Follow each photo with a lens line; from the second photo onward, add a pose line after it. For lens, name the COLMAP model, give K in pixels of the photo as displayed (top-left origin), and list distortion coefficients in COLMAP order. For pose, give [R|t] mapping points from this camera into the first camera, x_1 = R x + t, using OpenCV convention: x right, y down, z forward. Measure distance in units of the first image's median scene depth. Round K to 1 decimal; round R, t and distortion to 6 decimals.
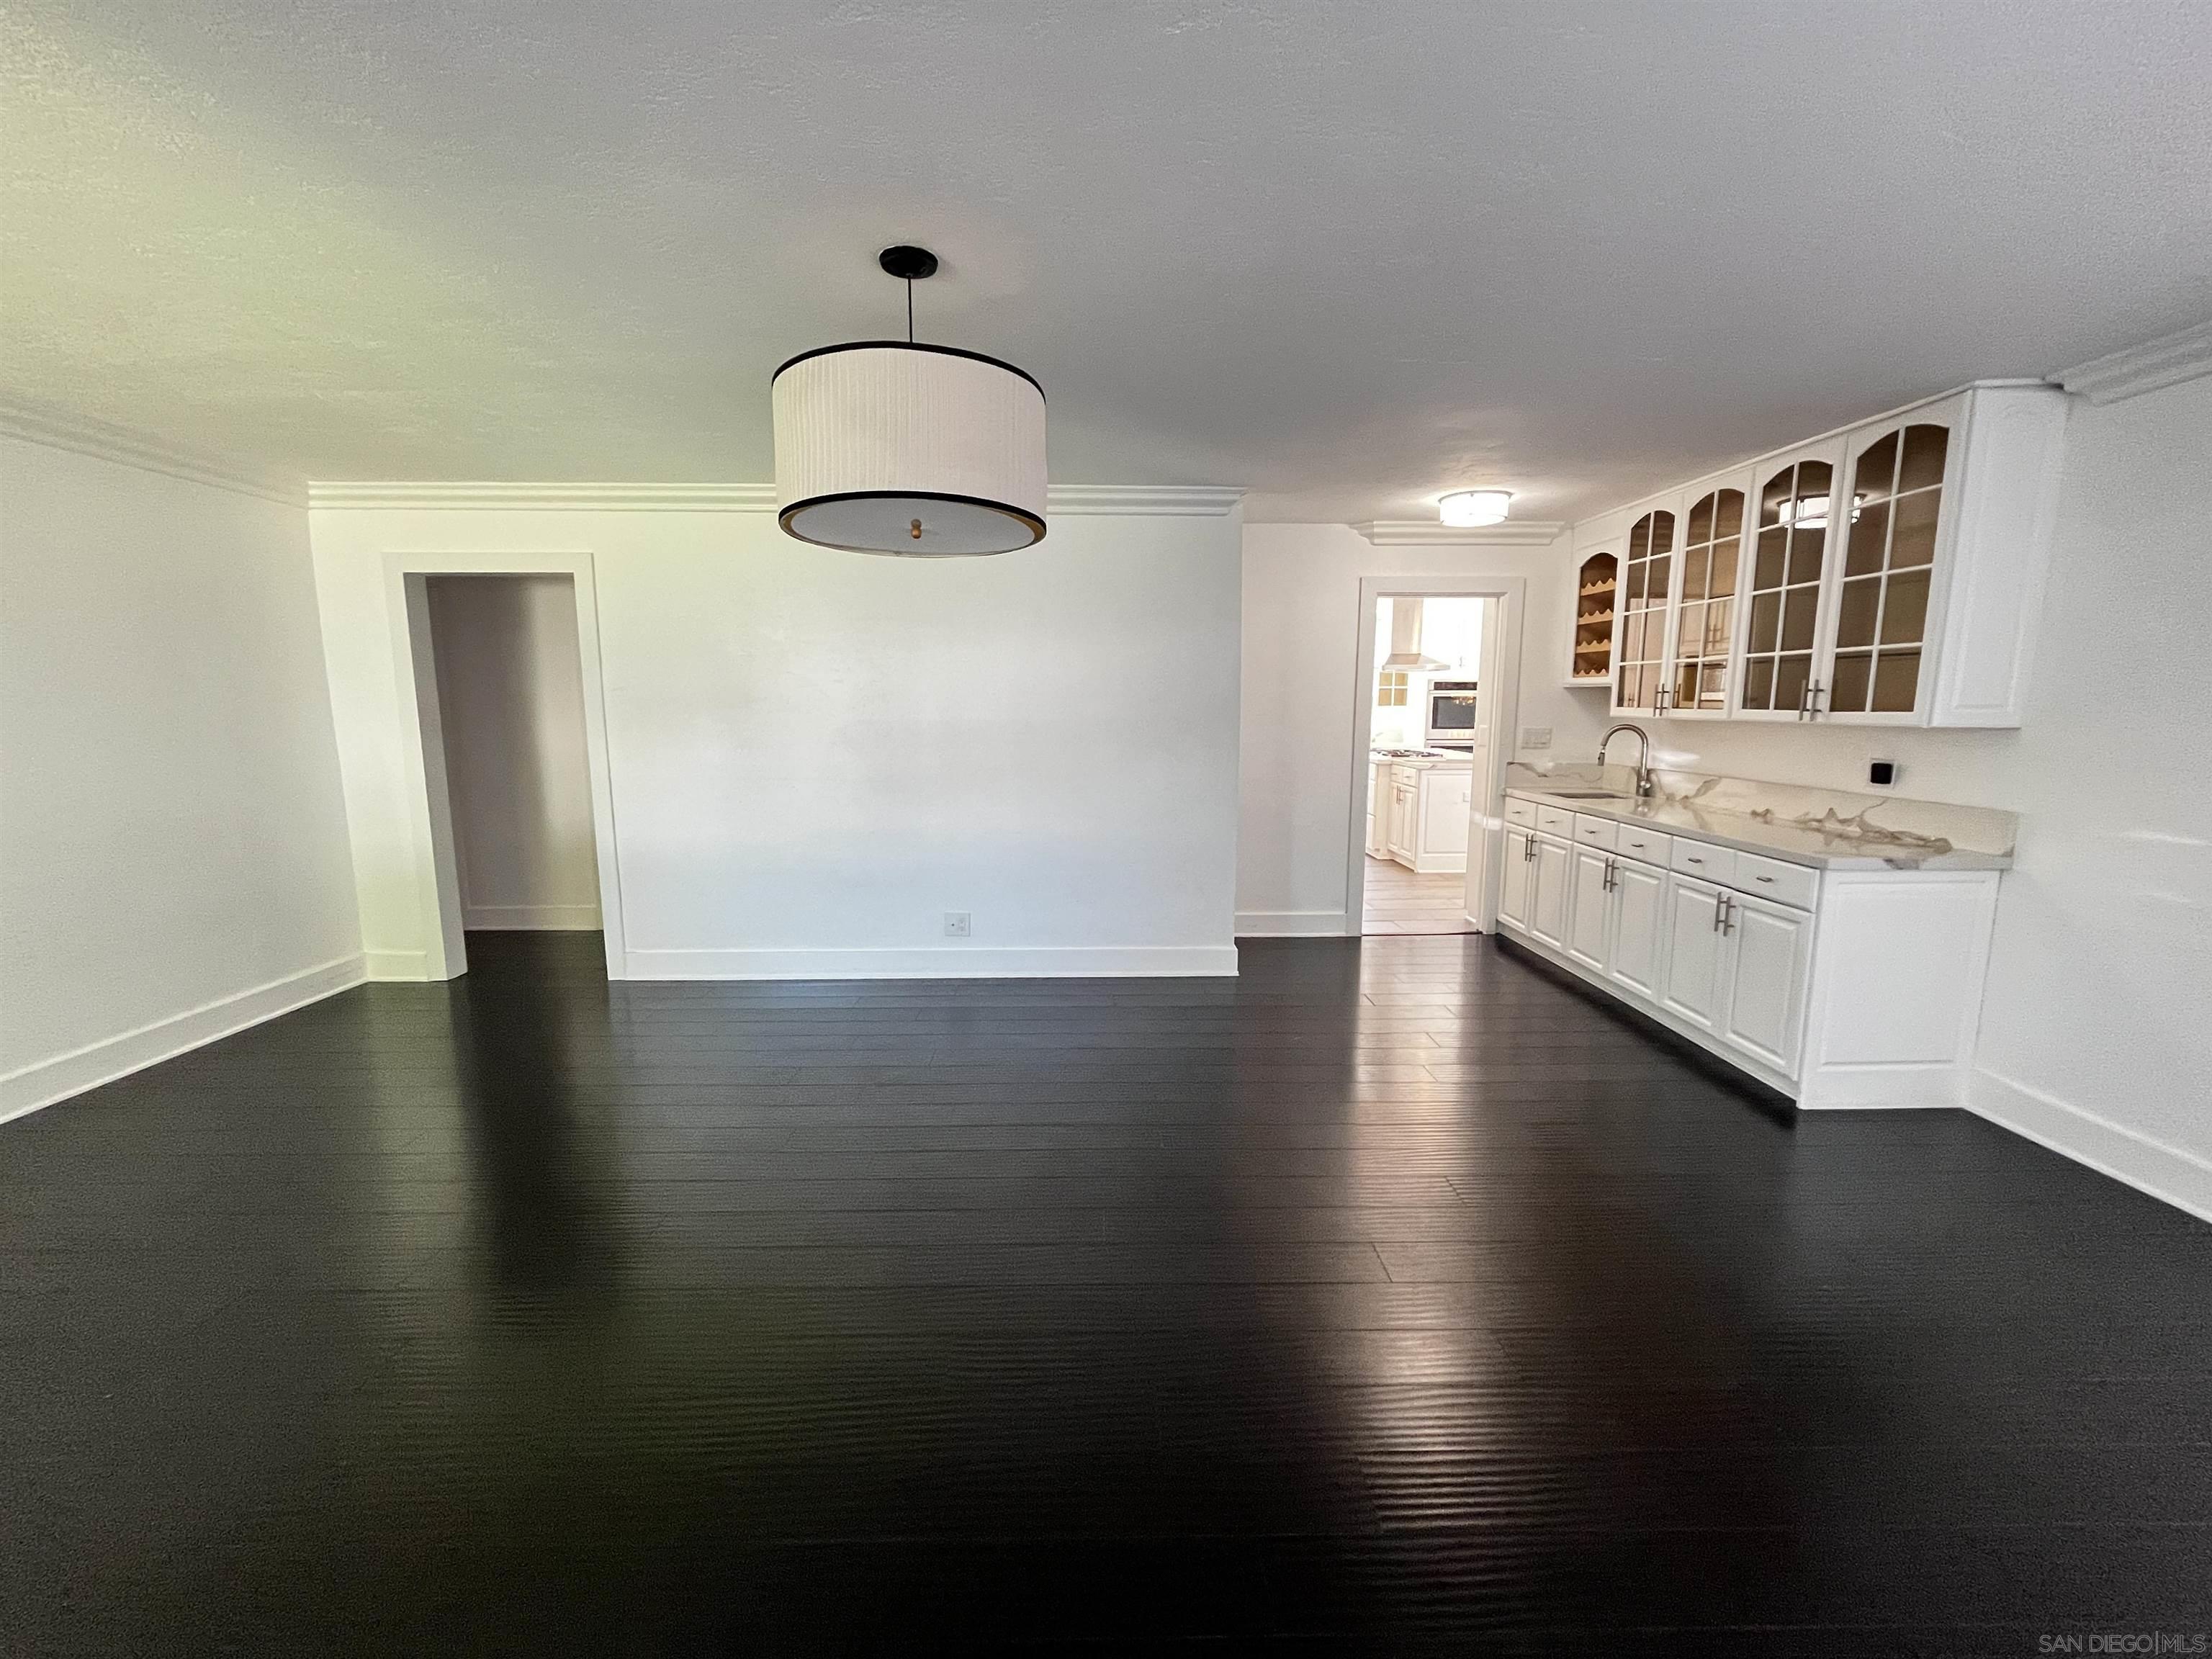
lens RADIAL K [[891.0, 0, 1104.3], [0, 891.0, 828.0], [0, 0, 1]] dist [-0.006804, 0.000734]
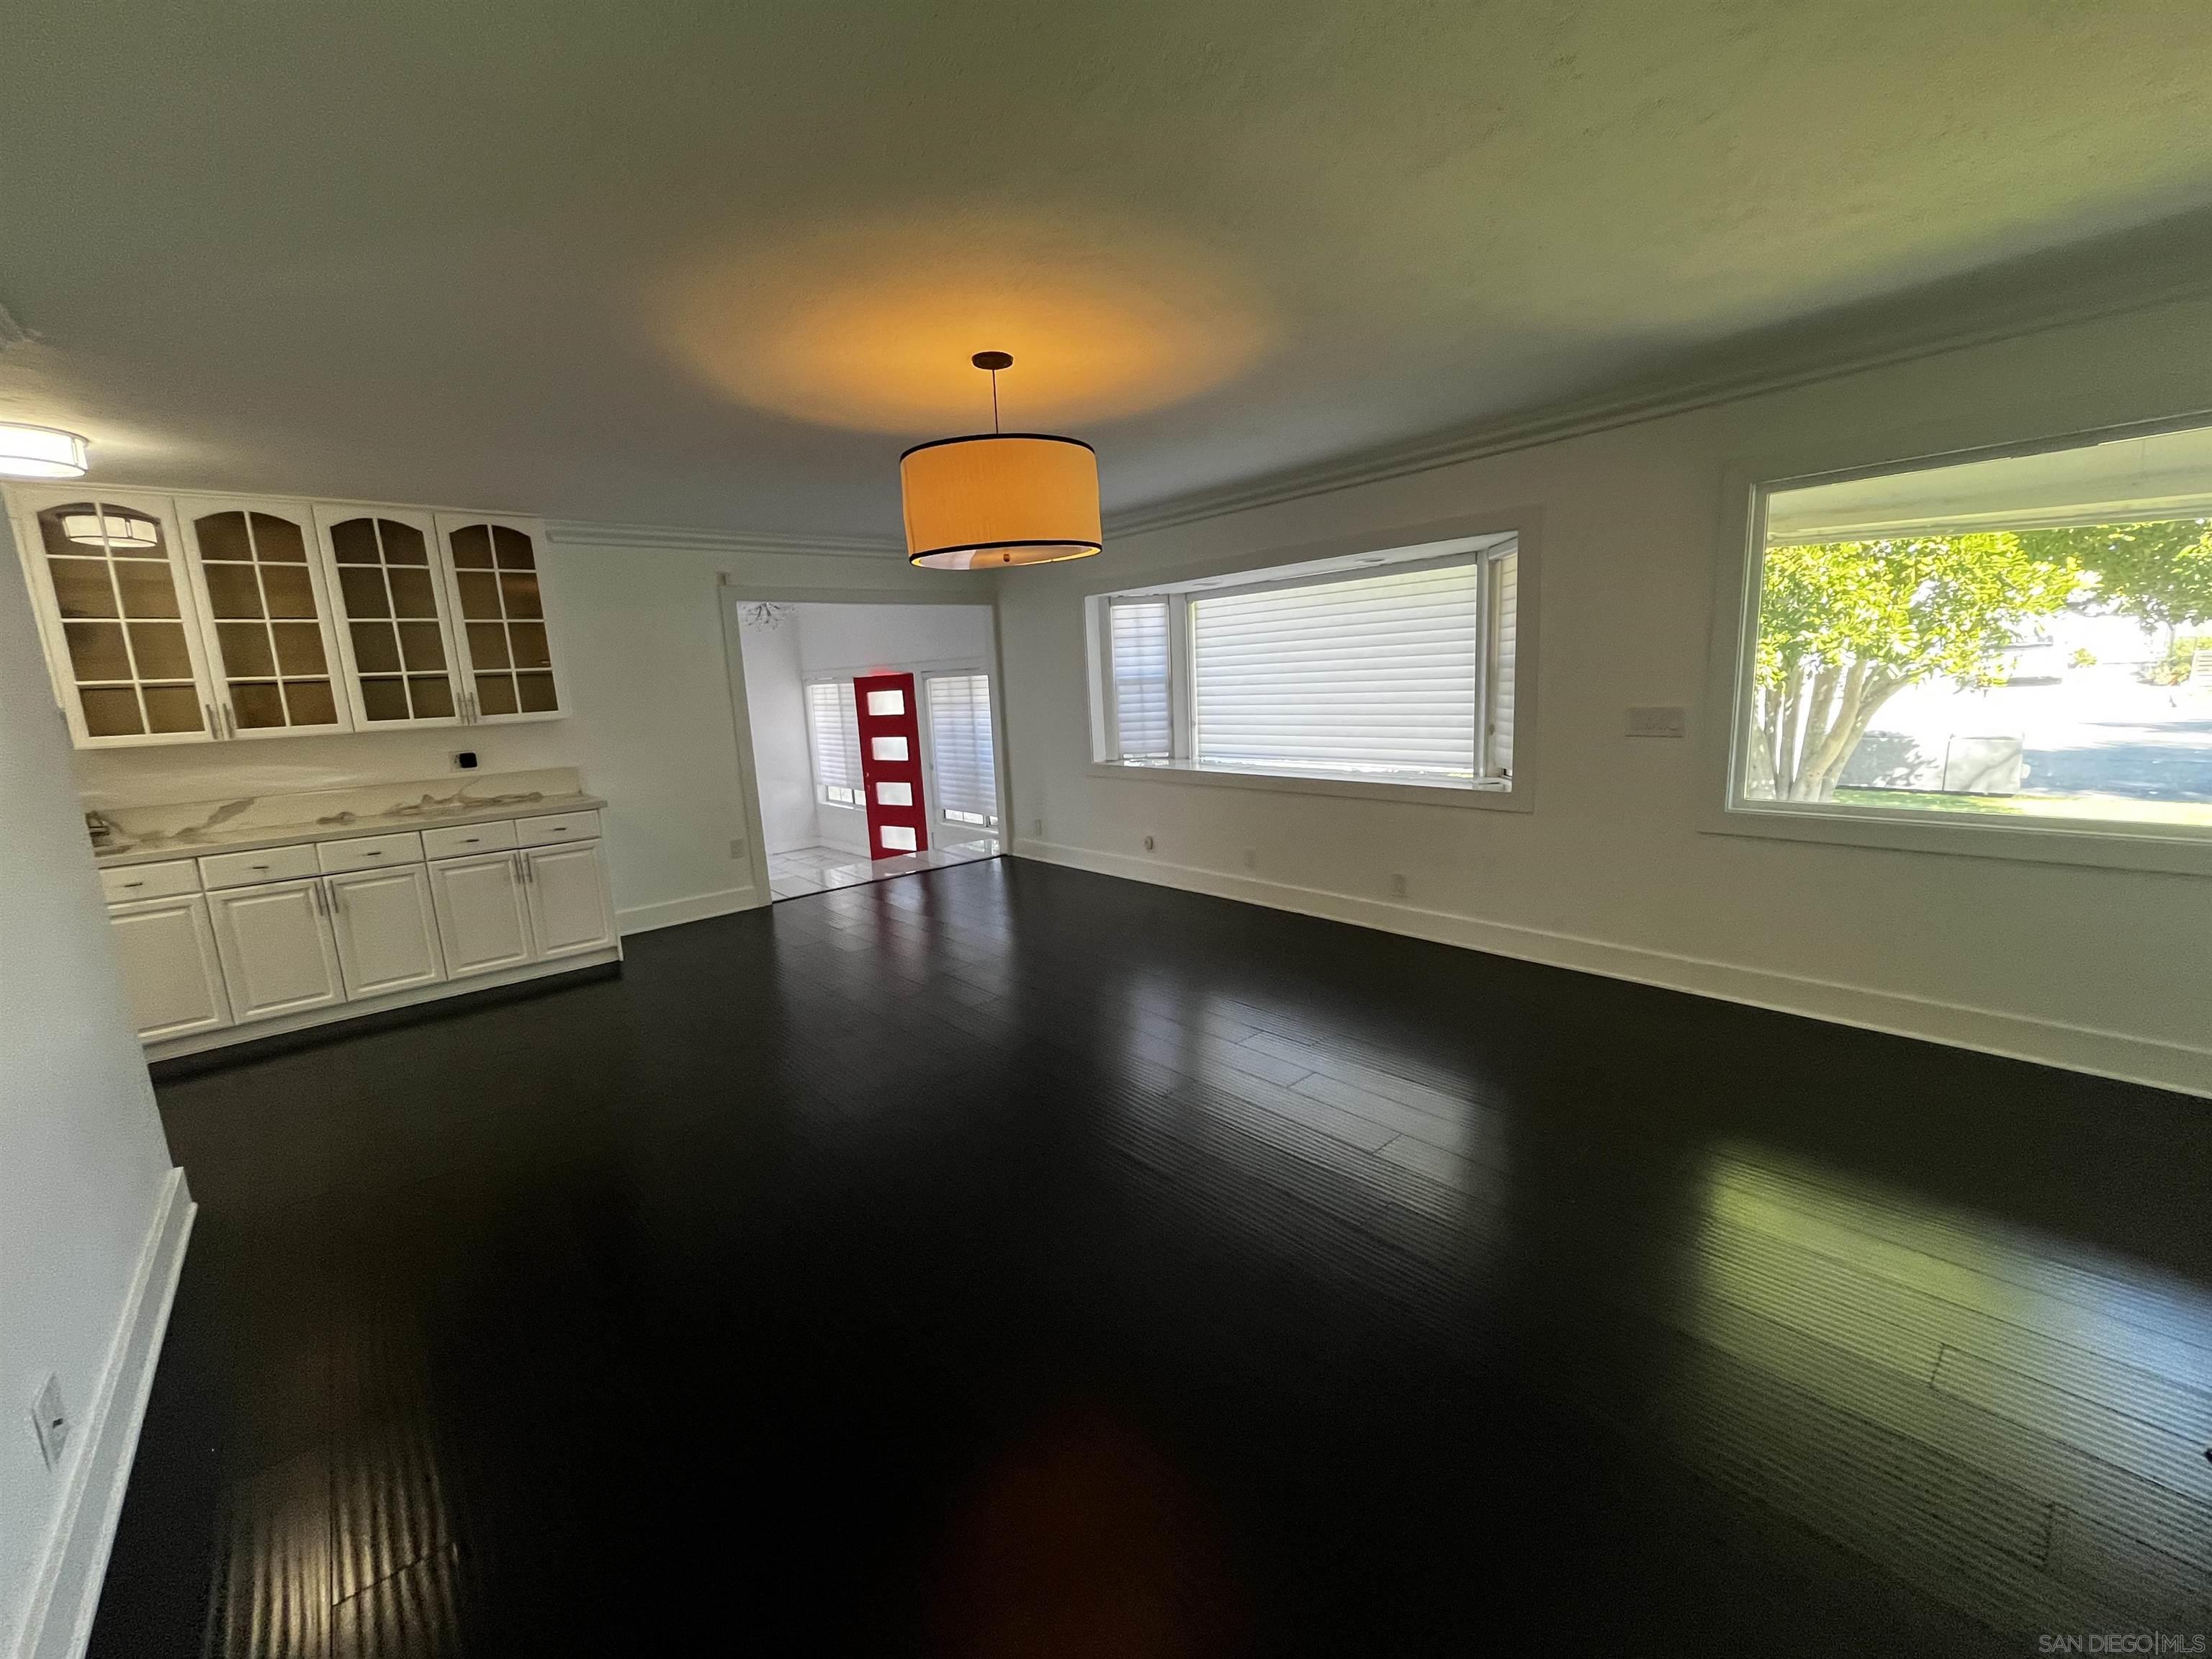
lens RADIAL K [[891.0, 0, 1108.9], [0, 891.0, 833.1], [0, 0, 1]] dist [-0.006804, 0.000734]
pose [[-0.649236, -0.103553, 0.753505, -0.687572], [0.155807, 0.951572, 0.265019, -0.133923], [-0.744458, 0.289461, -0.601660, 0.904249]]
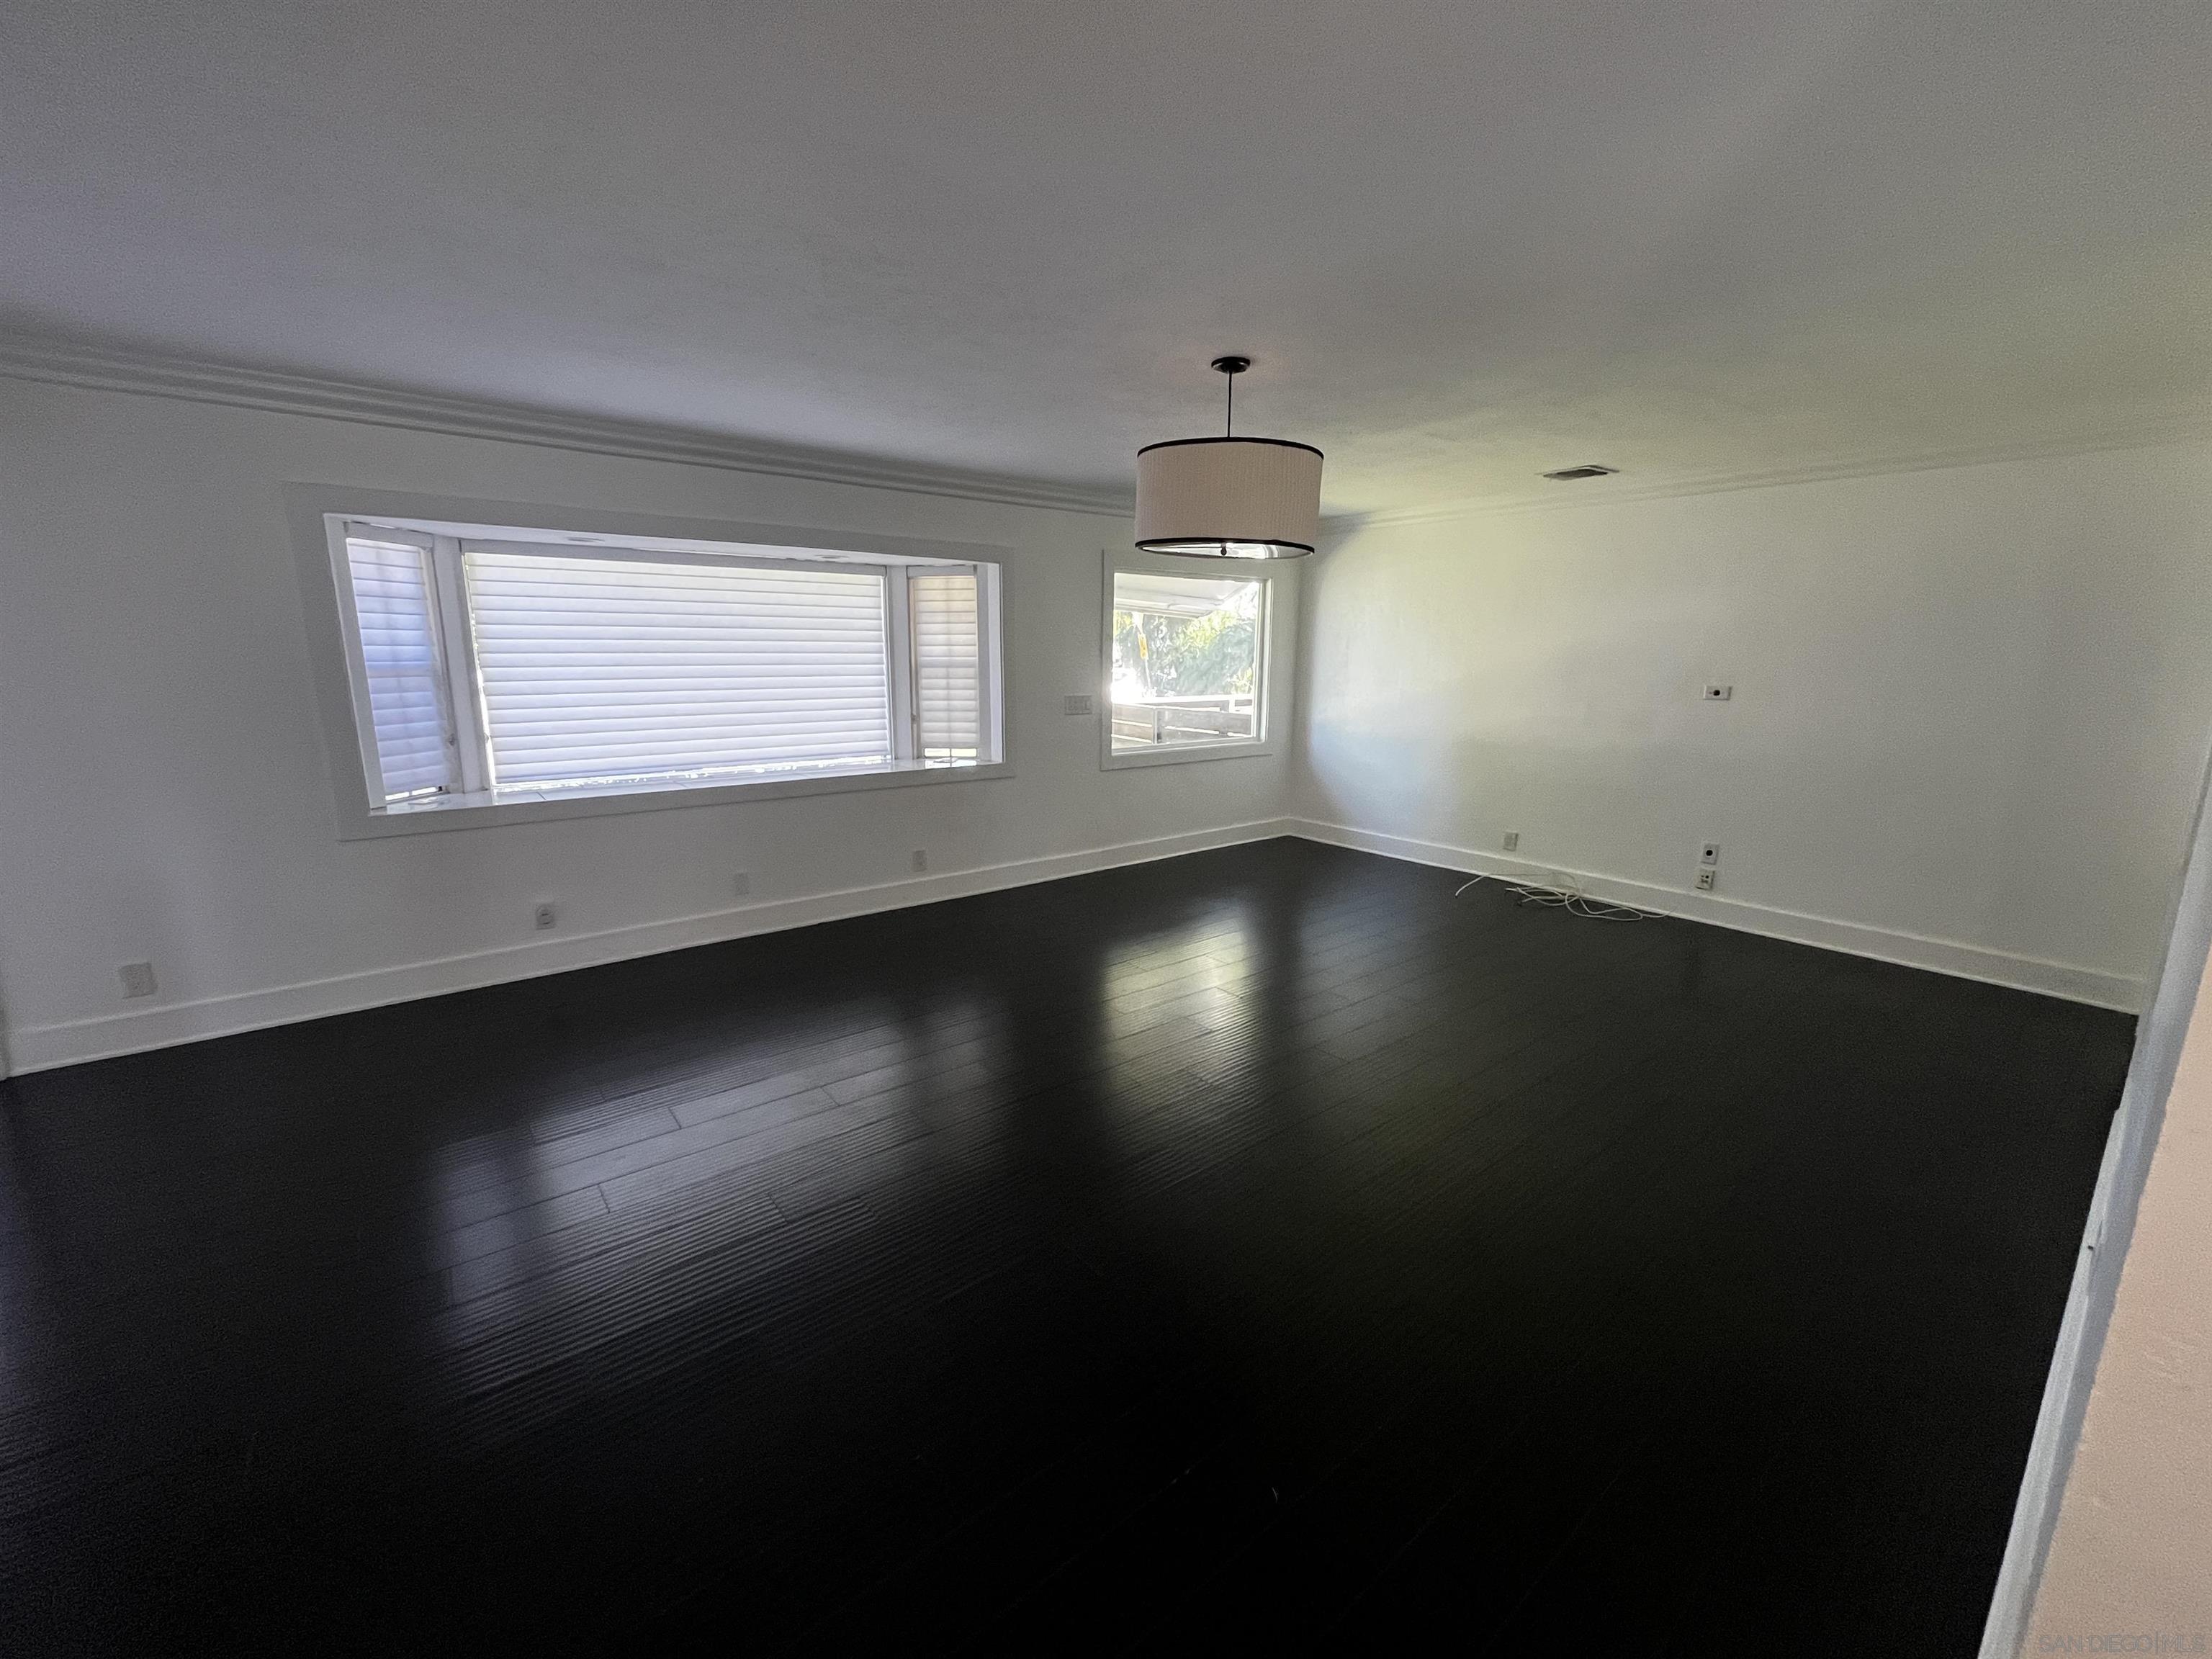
lens RADIAL K [[891.0, 0, 1086.0], [0, 891.0, 826.3], [0, 0, 1]] dist [-0.006804, 0.000734]
pose [[-0.791175, 0.113166, -0.601028, 0.463144], [-0.094634, 0.948243, 0.303116, -0.161529], [0.604224, 0.296695, -0.739517, 1.021920]]
